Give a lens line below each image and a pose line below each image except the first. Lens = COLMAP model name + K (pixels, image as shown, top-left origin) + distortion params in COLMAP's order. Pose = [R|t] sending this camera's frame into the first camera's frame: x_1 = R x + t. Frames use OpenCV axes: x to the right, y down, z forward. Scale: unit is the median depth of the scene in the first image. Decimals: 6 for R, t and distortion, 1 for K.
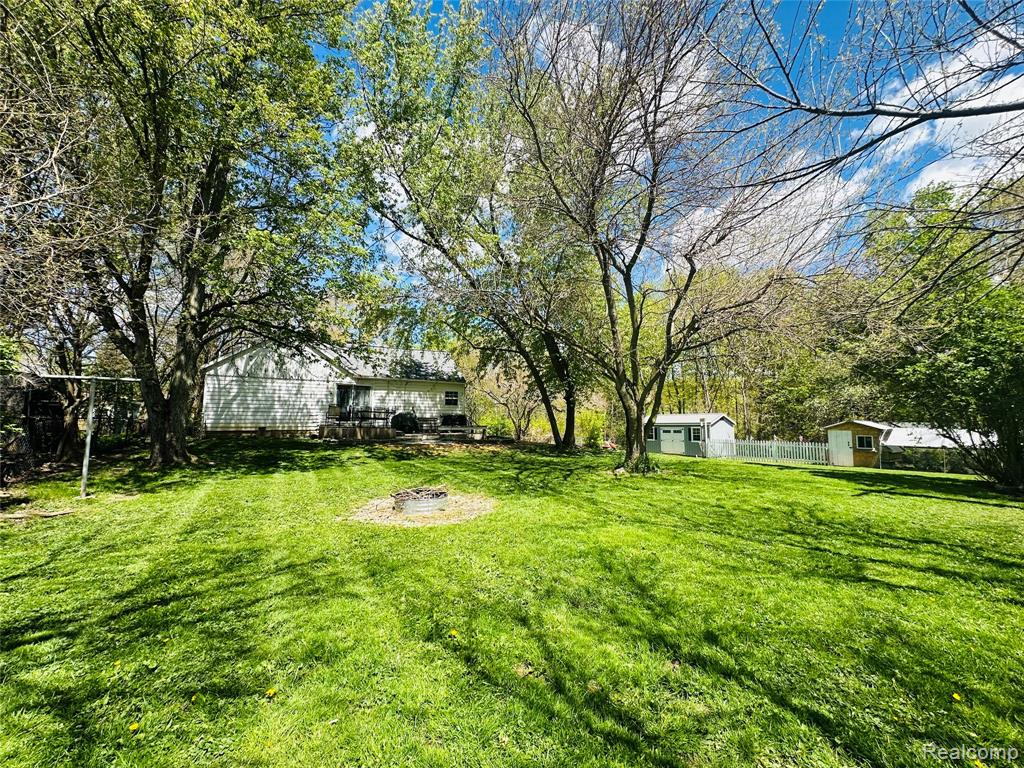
lens RADIAL K [[407.1, 0, 515.7], [0, 407.1, 381.7], [0, 0, 1]] dist [-0.005427, 0.002073]
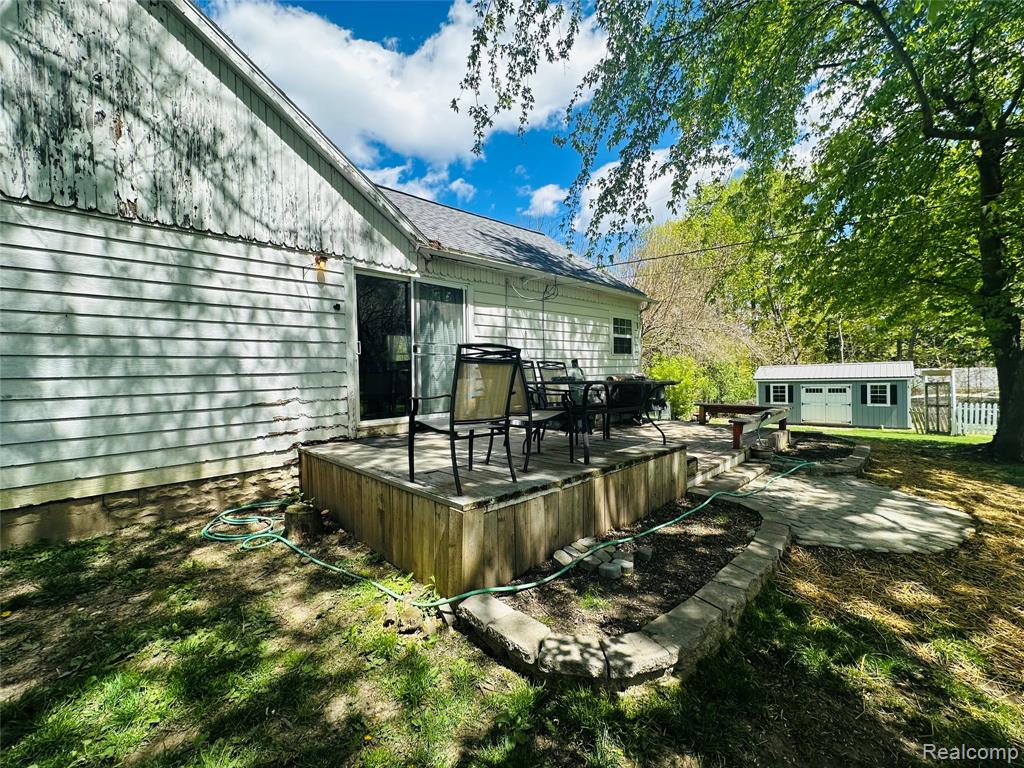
lens RADIAL K [[407.1, 0, 505.8], [0, 407.1, 388.5], [0, 0, 1]] dist [-0.005427, 0.002073]
pose [[0.951319, -0.041052, 0.305461, -0.424884], [0.001275, 0.991605, 0.129296, 0.044045], [-0.308204, -0.122613, 0.943386, 0.720266]]
